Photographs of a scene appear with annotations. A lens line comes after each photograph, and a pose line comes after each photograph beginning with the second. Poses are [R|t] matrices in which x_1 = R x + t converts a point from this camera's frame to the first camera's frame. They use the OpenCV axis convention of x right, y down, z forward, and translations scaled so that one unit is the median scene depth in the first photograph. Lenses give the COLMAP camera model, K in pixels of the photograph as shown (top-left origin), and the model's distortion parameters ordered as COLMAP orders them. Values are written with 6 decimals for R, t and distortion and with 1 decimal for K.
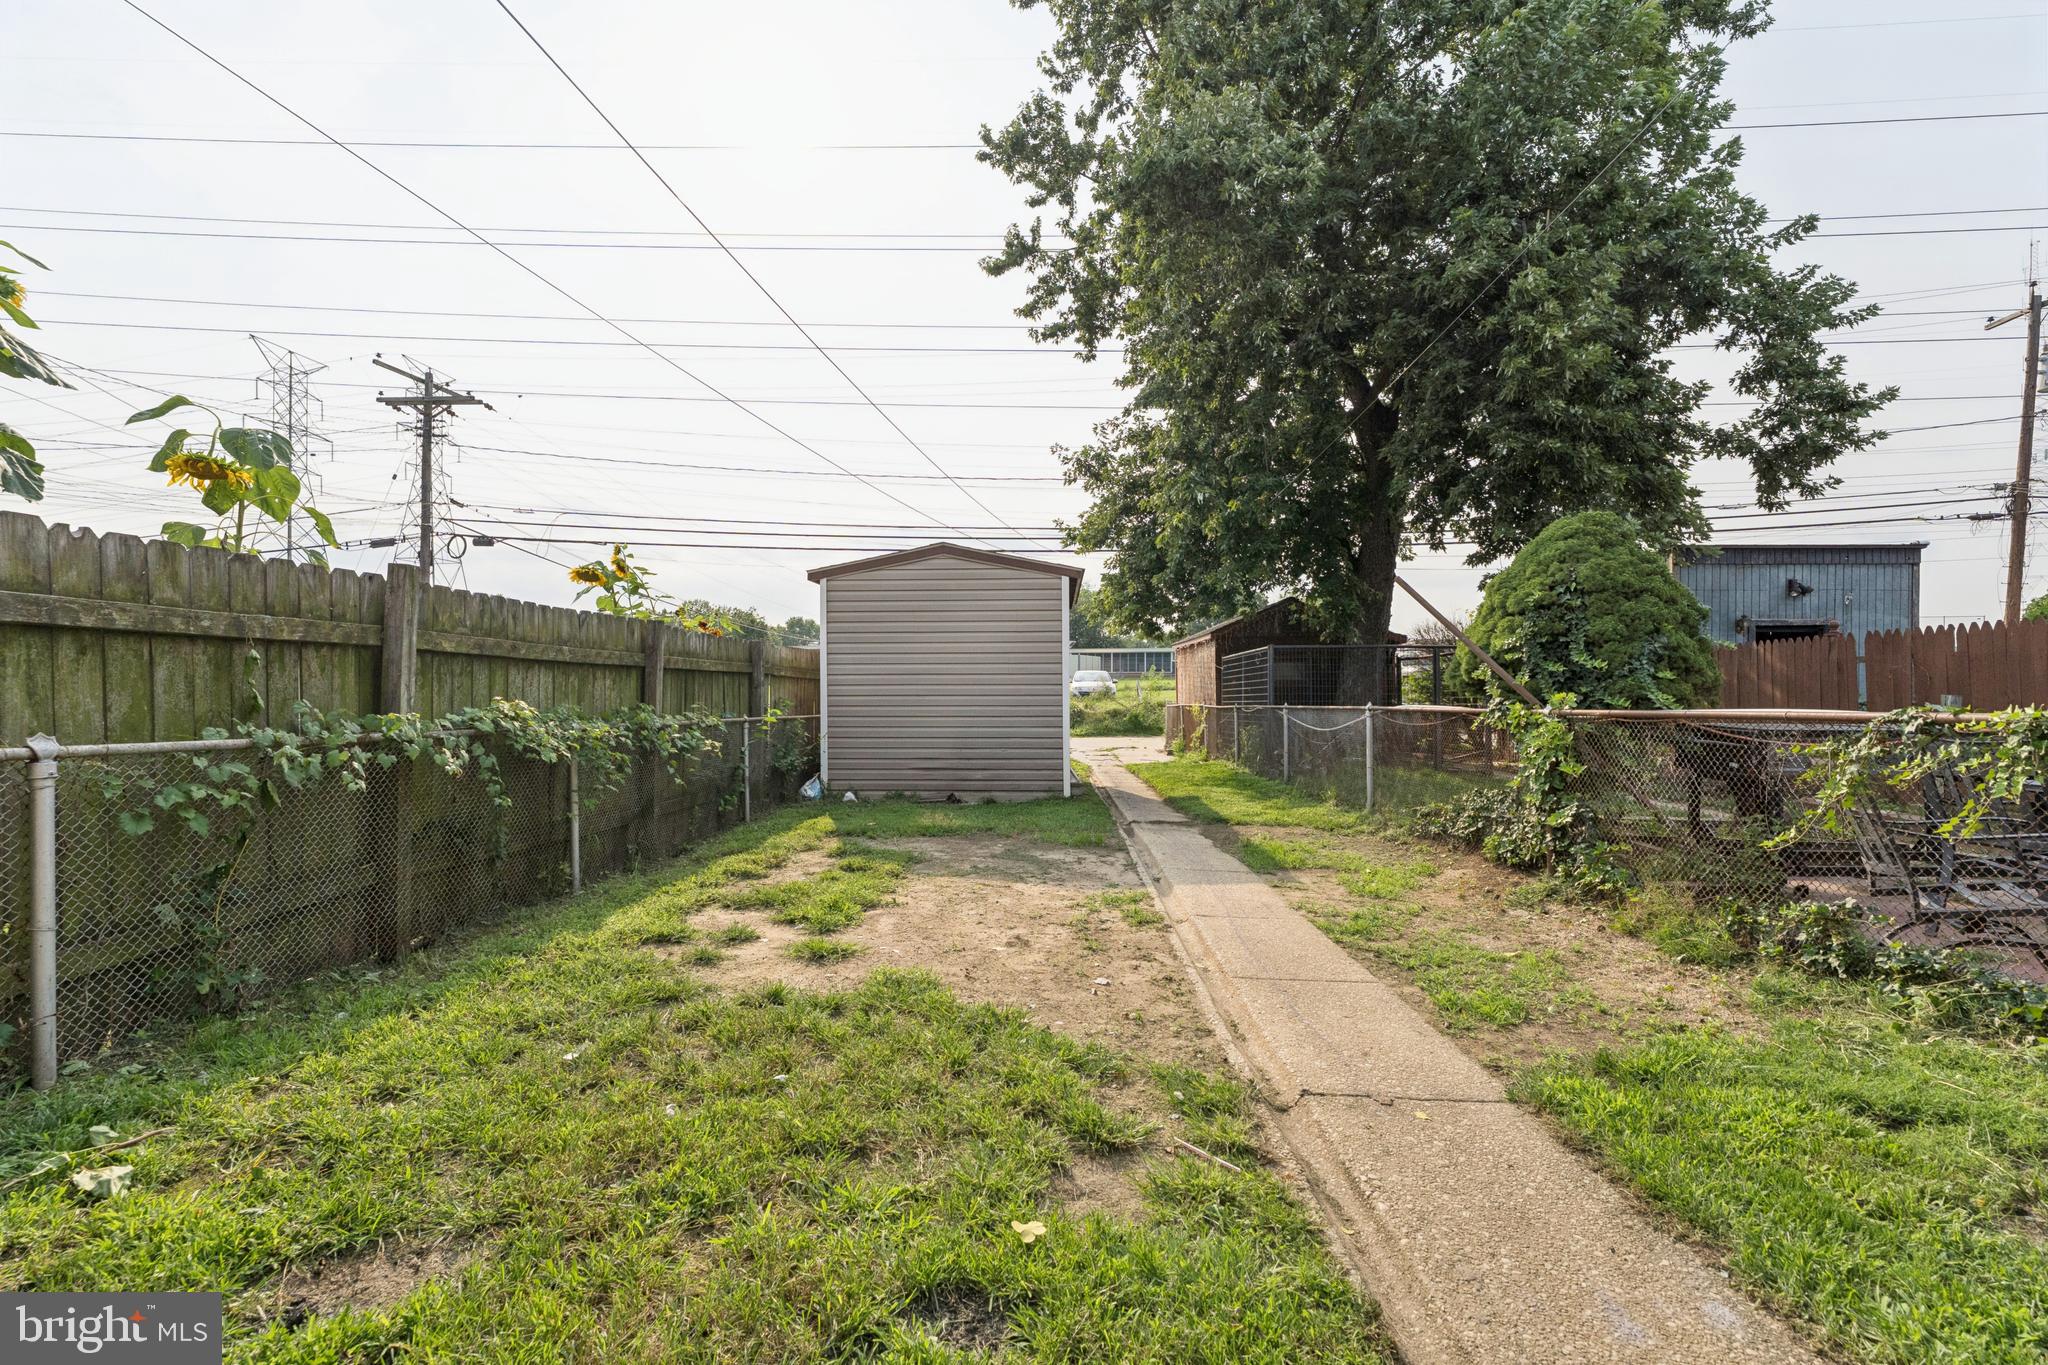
lens RADIAL K [[911.3, 0, 1024.0], [0, 911.3, 682.5], [0, 0, 1]] dist [-0.001384, -0.000311]
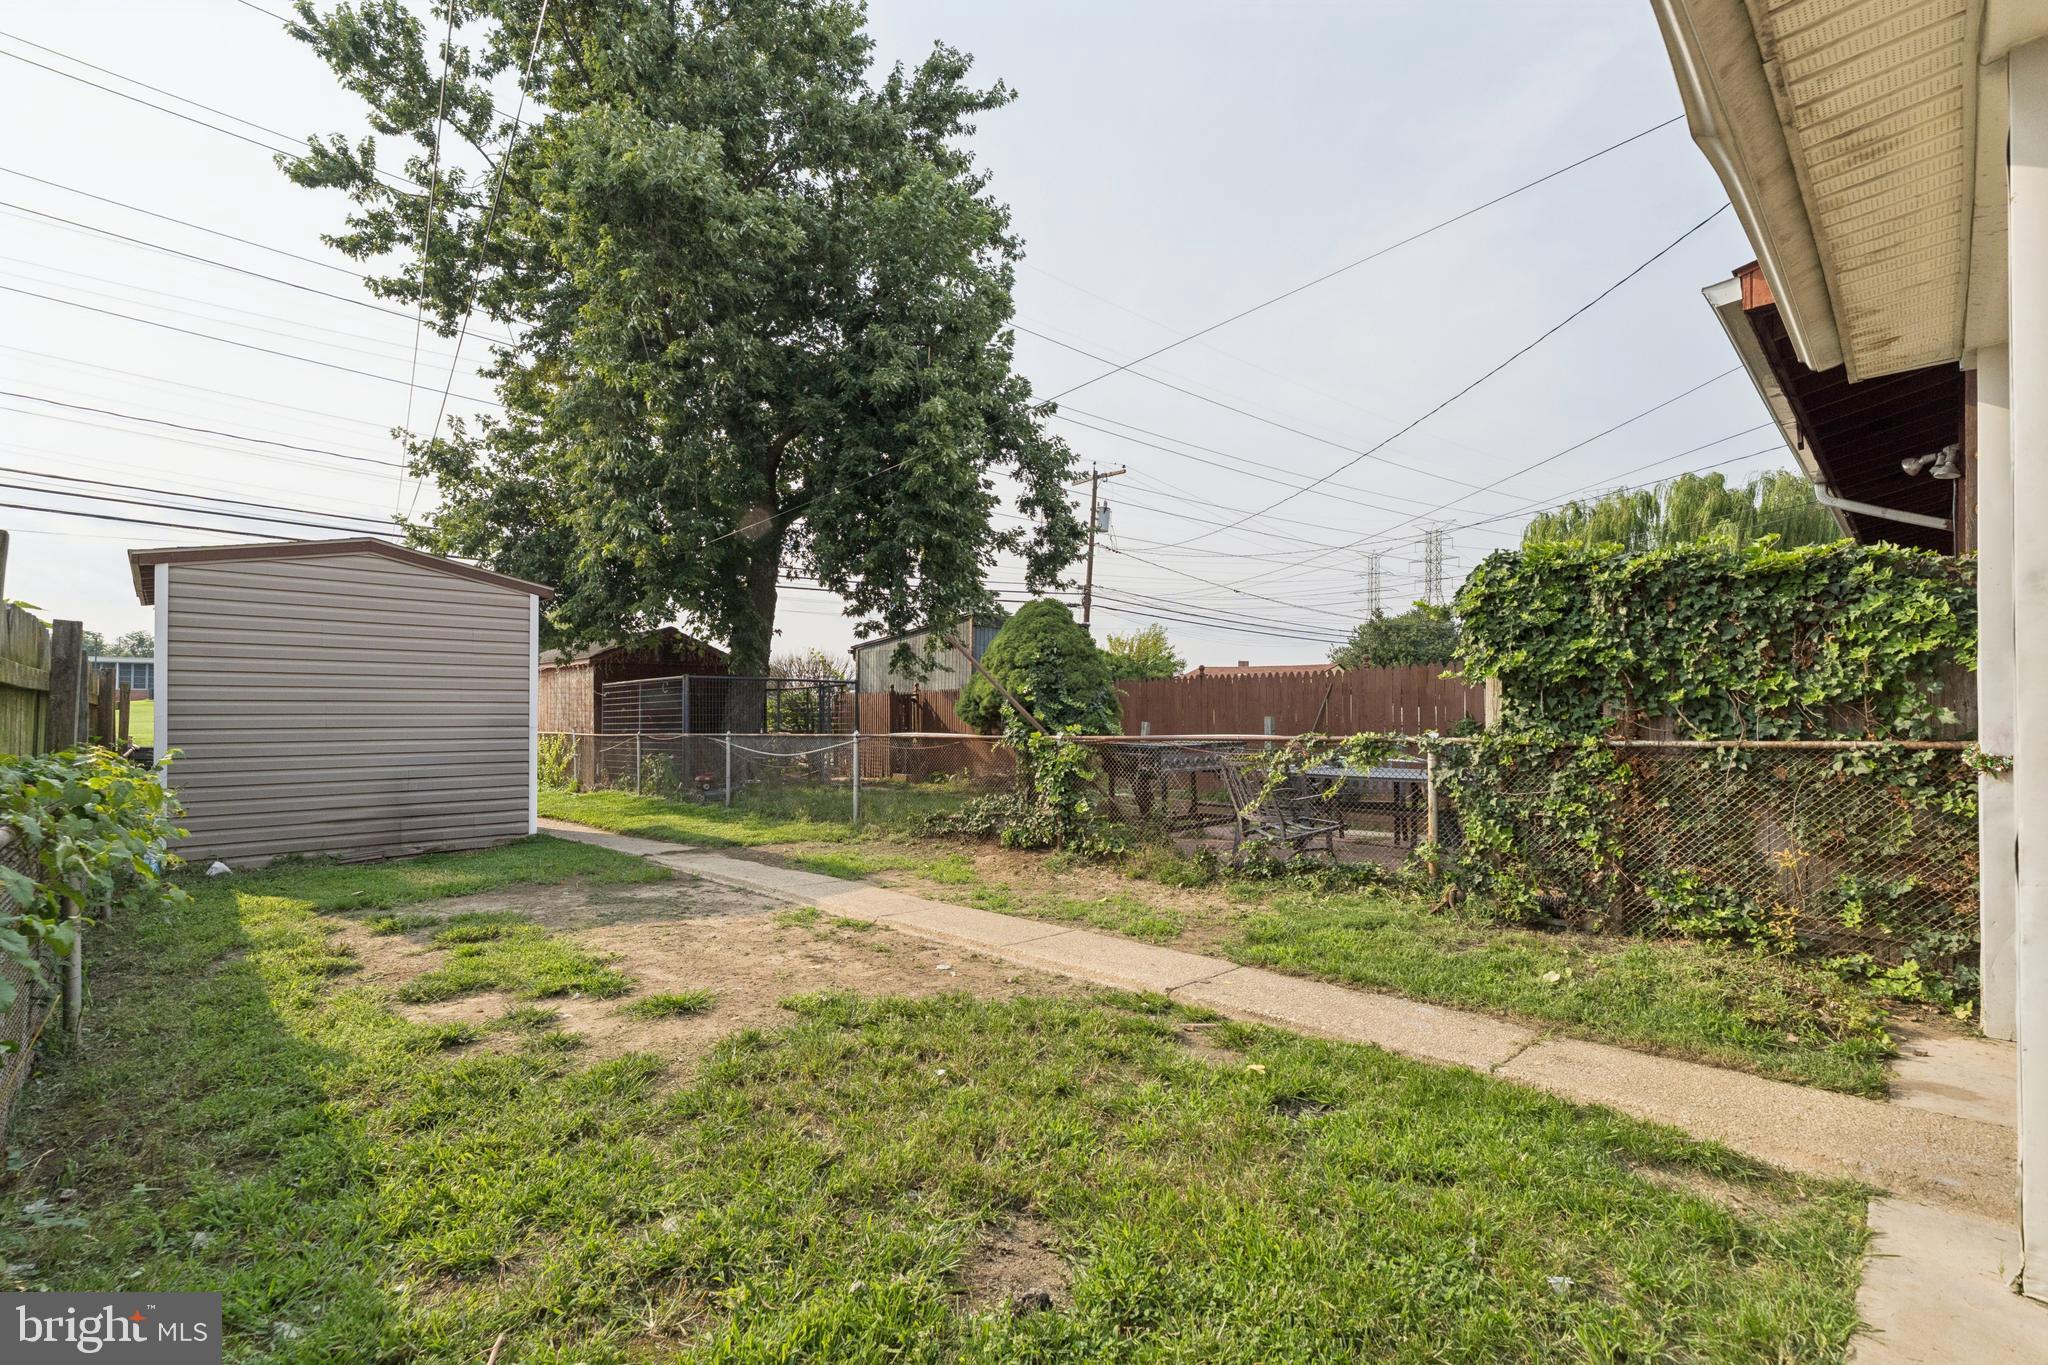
lens RADIAL K [[893.5, 0, 1016.1], [0, 893.5, 705.8], [0, 0, 1]] dist [0.000471, 0.000378]
pose [[0.682693, 0.006973, 0.730672, -0.258242], [-0.007237, 0.999970, -0.002780, -0.006939], [-0.730669, -0.003390, 0.682723, 0.040541]]
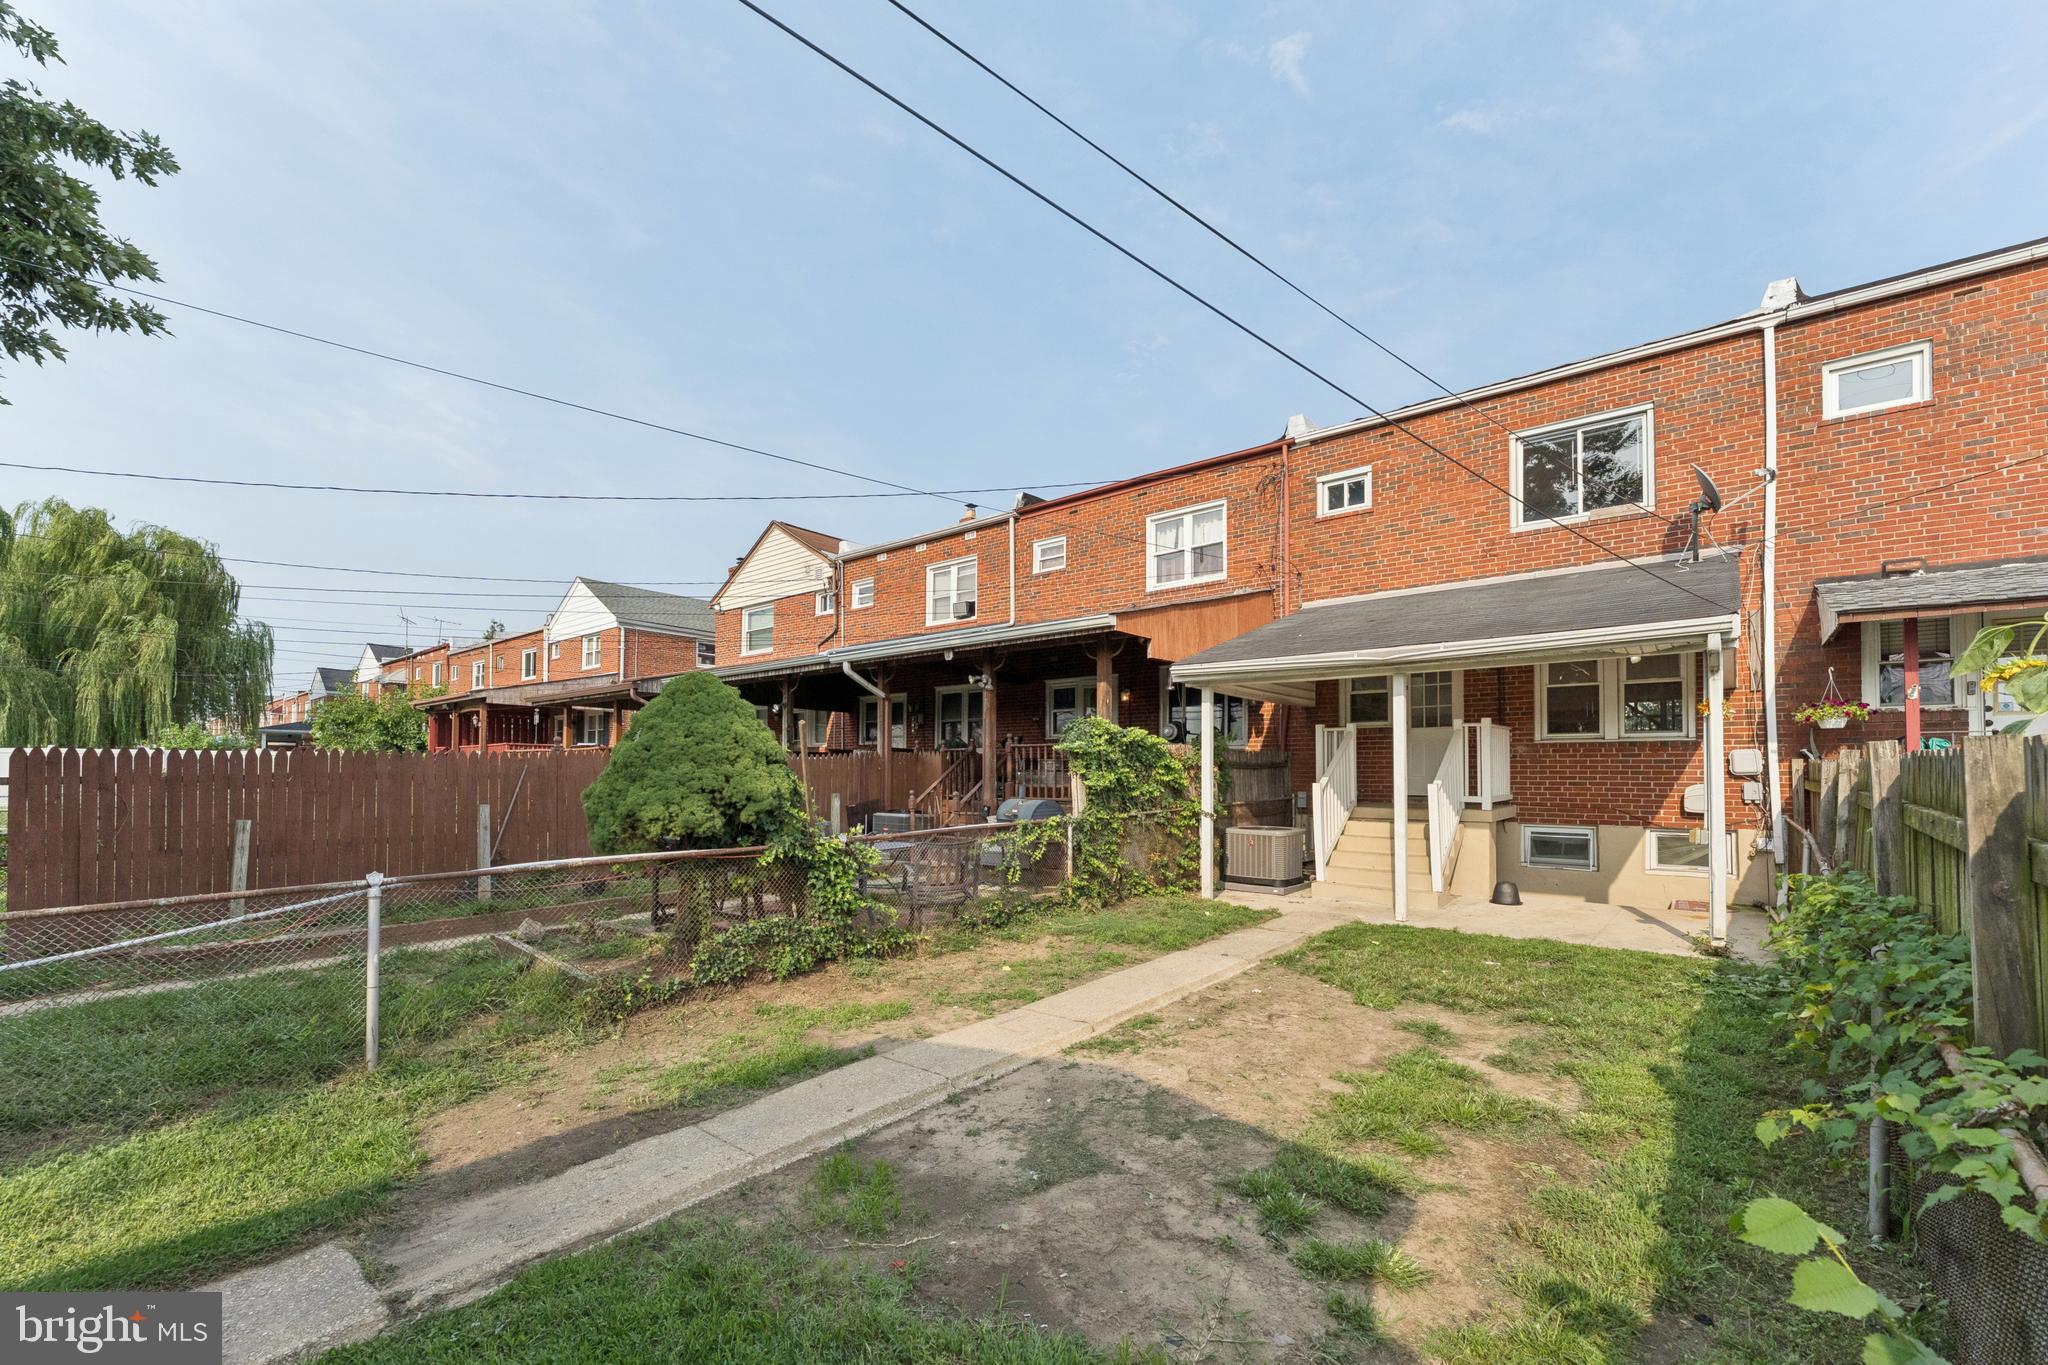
lens RADIAL K [[830.1, 0, 1020.5], [0, 830.1, 733.8], [0, 0, 1]] dist [-0.000587, -0.000320]
pose [[-0.781559, 0.025157, 0.623324, -0.207834], [-0.008284, 0.998680, -0.050693, -0.033510], [-0.623777, -0.044784, -0.780318, 0.926717]]
